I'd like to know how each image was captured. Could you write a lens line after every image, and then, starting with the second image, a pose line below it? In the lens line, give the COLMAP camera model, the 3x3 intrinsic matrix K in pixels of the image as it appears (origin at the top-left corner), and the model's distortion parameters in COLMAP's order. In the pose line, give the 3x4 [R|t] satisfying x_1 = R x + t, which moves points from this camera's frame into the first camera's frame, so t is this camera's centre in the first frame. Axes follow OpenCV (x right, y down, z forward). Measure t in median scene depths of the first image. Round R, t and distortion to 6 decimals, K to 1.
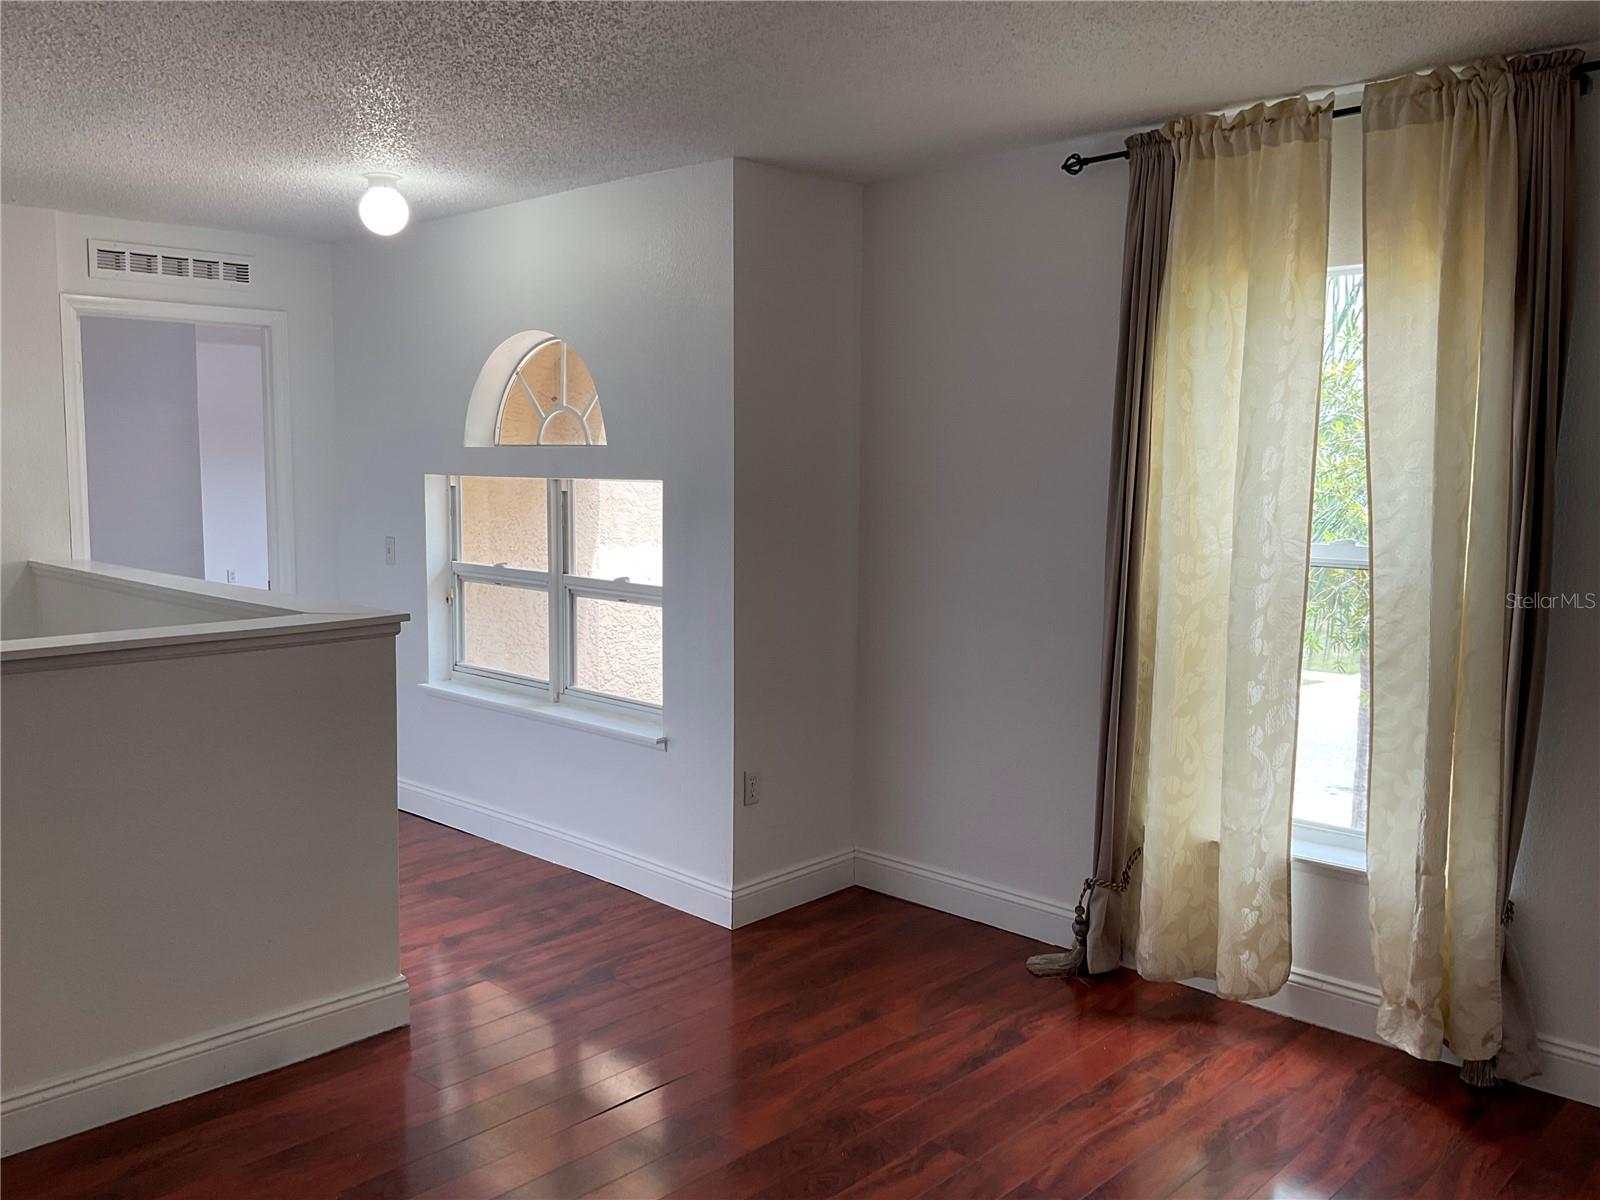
lens RADIAL K [[1342.3, 0, 800.0], [0, 1342.3, 600.0], [0, 0, 1]] dist [0.006982, -0.071904]
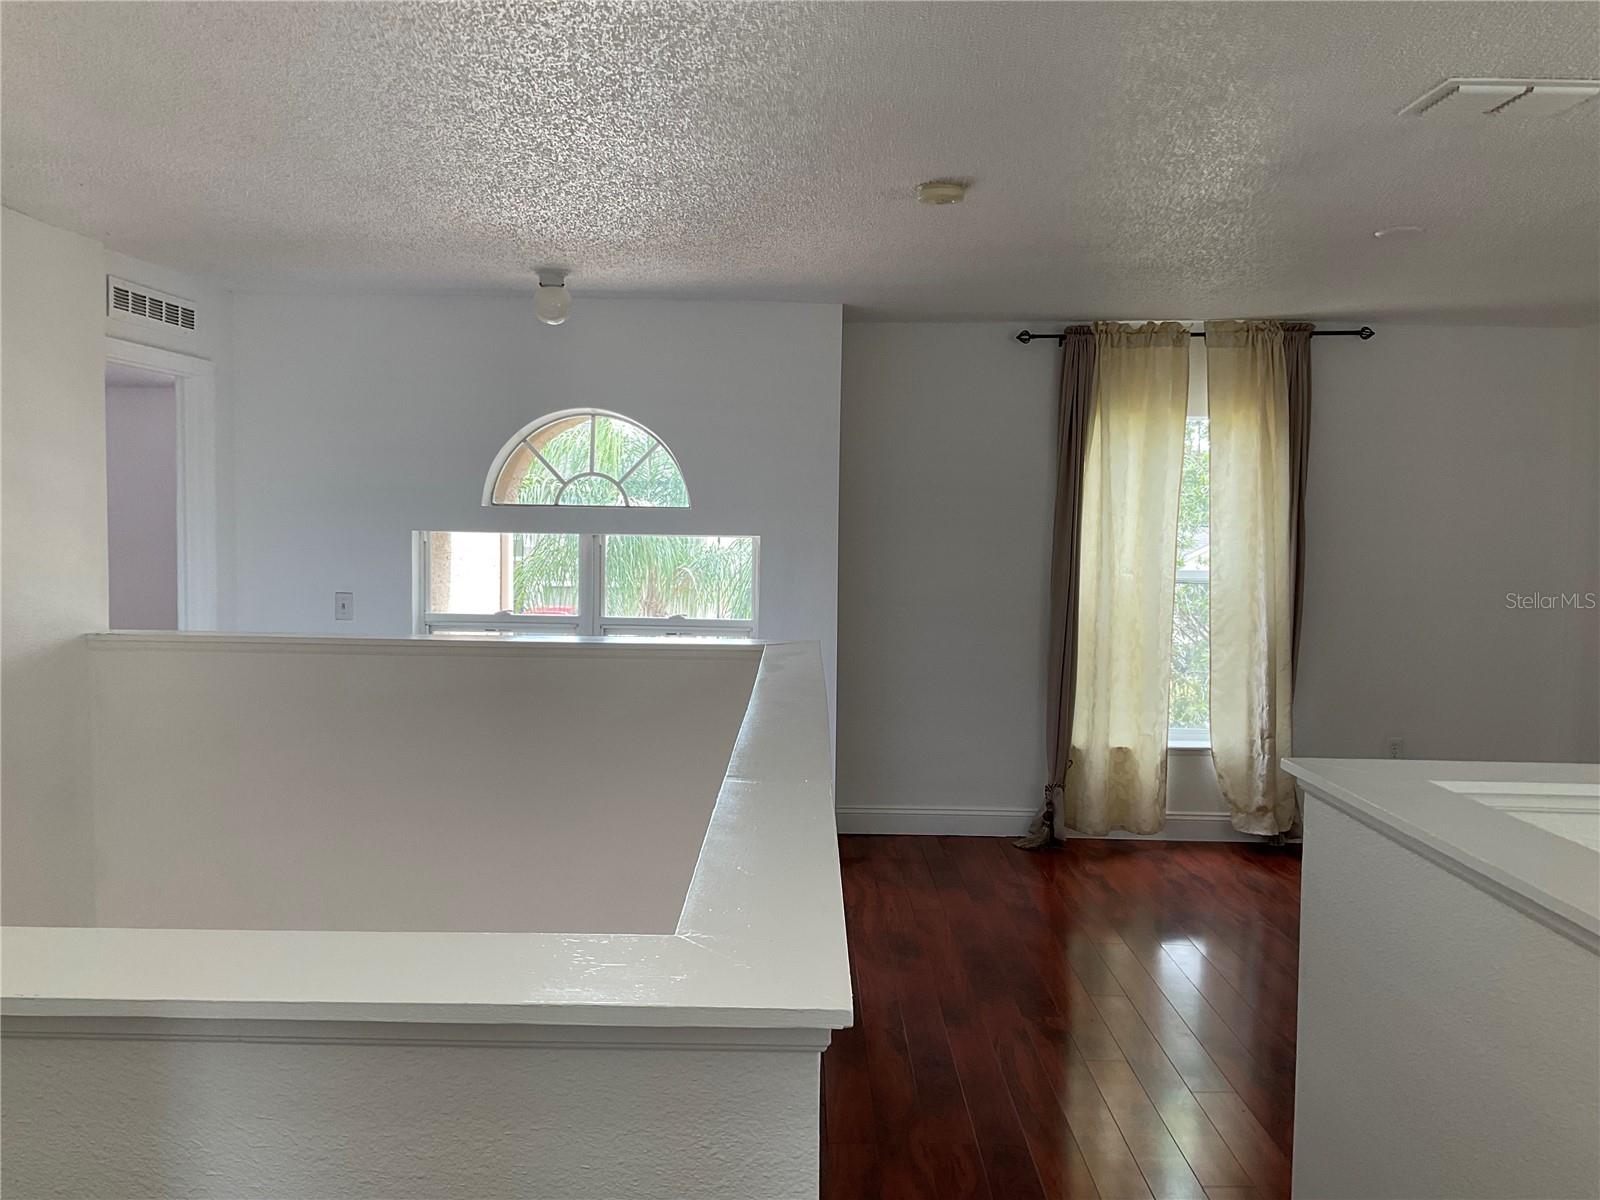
lens RADIAL K [[1342.3, 0, 800.0], [0, 1342.3, 600.0], [0, 0, 1]] dist [0.006982, -0.071904]
pose [[0.729622, -0.039932, 0.682684, -1.141016], [0.062044, 0.998042, -0.007932, -0.017072], [-0.681030, 0.048144, 0.730671, 0.033649]]
